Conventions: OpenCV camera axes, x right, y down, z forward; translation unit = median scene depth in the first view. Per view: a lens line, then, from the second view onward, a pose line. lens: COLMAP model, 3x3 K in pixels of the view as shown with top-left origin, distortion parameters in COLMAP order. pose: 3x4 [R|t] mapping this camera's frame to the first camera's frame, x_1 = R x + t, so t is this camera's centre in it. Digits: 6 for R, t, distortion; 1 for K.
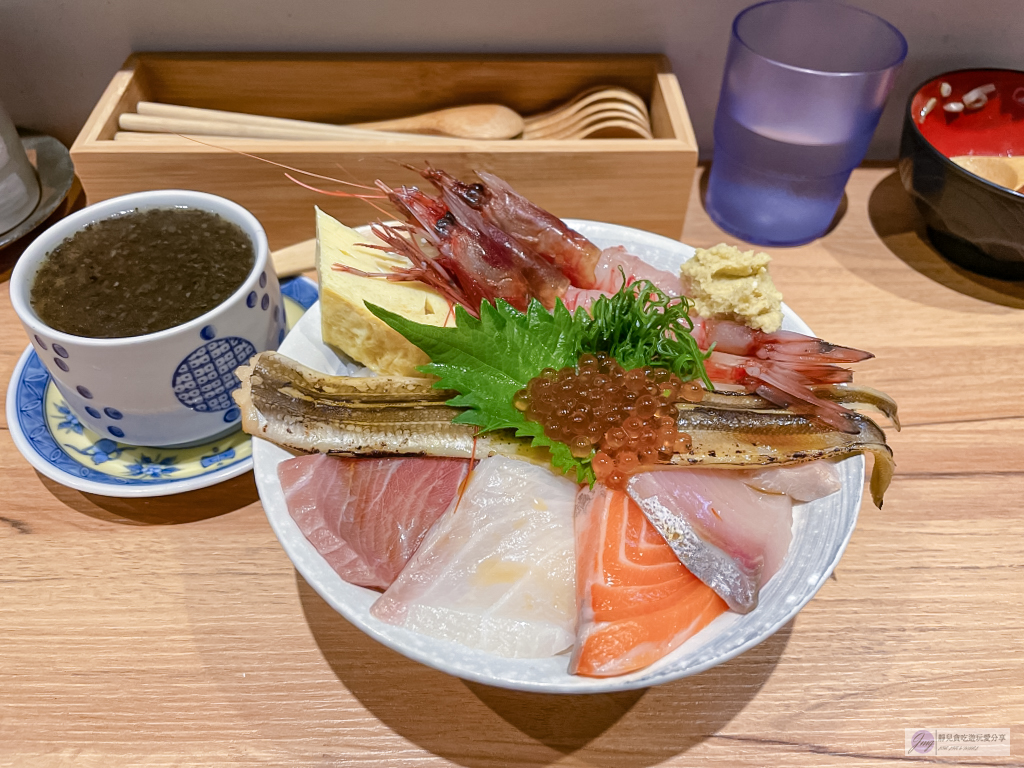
lens RADIAL K [[785.3, 0, 514.8], [0, 785.3, 385.1], [0, 0, 1]] dist [0.061691, -0.107137]
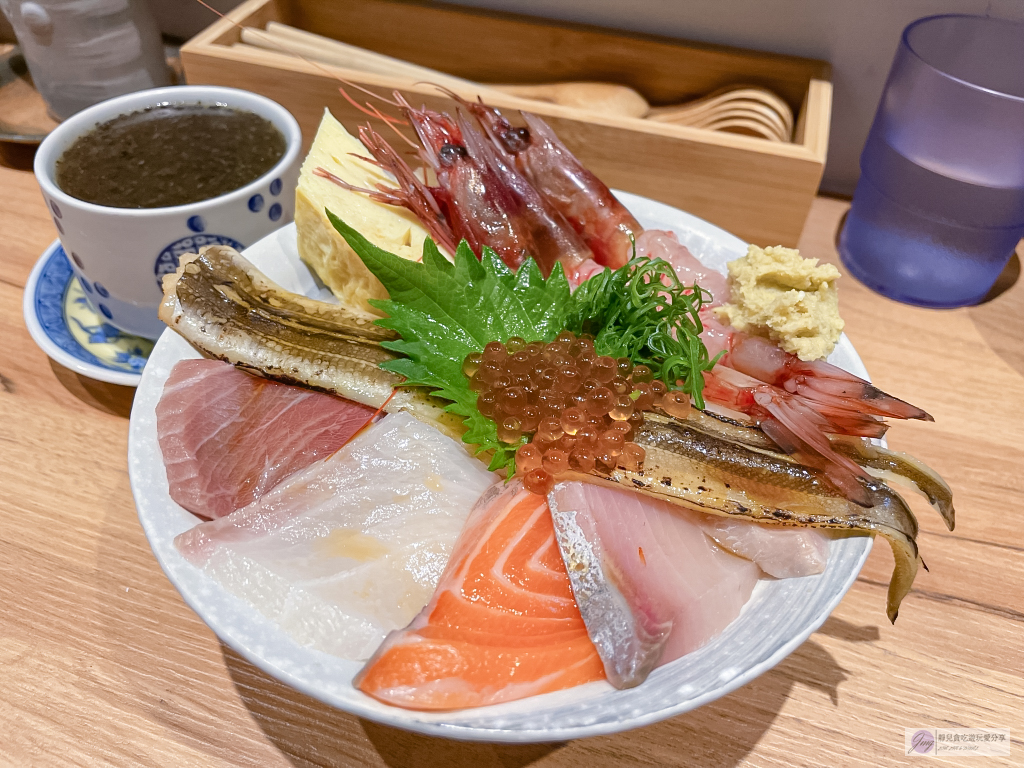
lens RADIAL K [[779.2, 0, 510.8], [0, 779.2, 382.8], [0, 0, 1]] dist [0.059859, -0.104463]
pose [[0.946537, 0.241788, -0.213558, 0.207987], [-0.250883, 0.967883, -0.016143, 0.037580], [0.202796, 0.068857, 0.976797, 0.182595]]
